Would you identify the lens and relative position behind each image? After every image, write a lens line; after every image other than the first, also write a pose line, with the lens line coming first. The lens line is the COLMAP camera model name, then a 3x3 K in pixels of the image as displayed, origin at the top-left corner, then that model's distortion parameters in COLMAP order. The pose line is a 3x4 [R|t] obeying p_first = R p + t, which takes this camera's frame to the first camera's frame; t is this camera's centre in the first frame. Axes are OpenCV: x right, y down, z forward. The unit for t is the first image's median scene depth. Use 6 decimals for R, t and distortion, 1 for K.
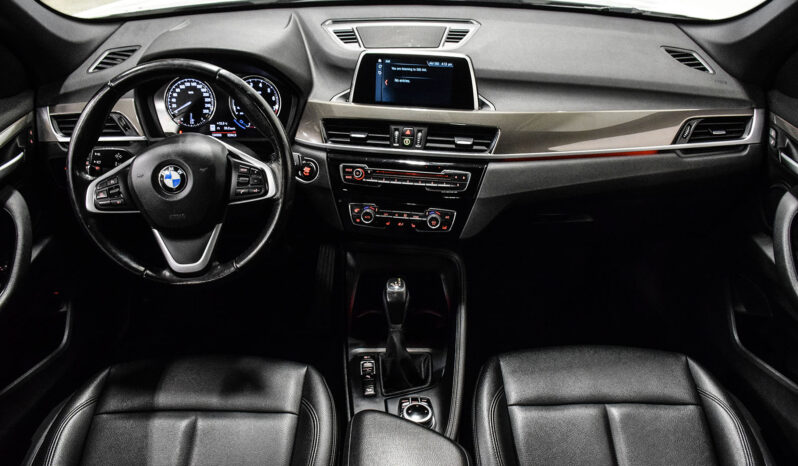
lens RADIAL K [[682.2, 0, 397.2], [0, 682.2, 227.8], [0, 0, 1]] dist [-0.036442, -0.002641]
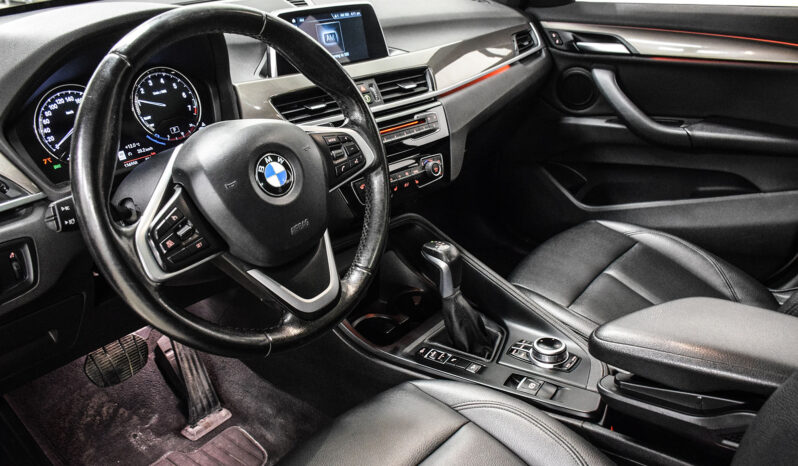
lens RADIAL K [[682.2, 0, 397.9], [0, 682.2, 226.8], [0, 0, 1]] dist [-0.036442, -0.002641]
pose [[0.615643, -0.330638, 0.715306, -0.628657], [0.418153, 0.906452, 0.059100, -0.012609], [-0.667931, 0.262723, 0.696308, 0.403501]]
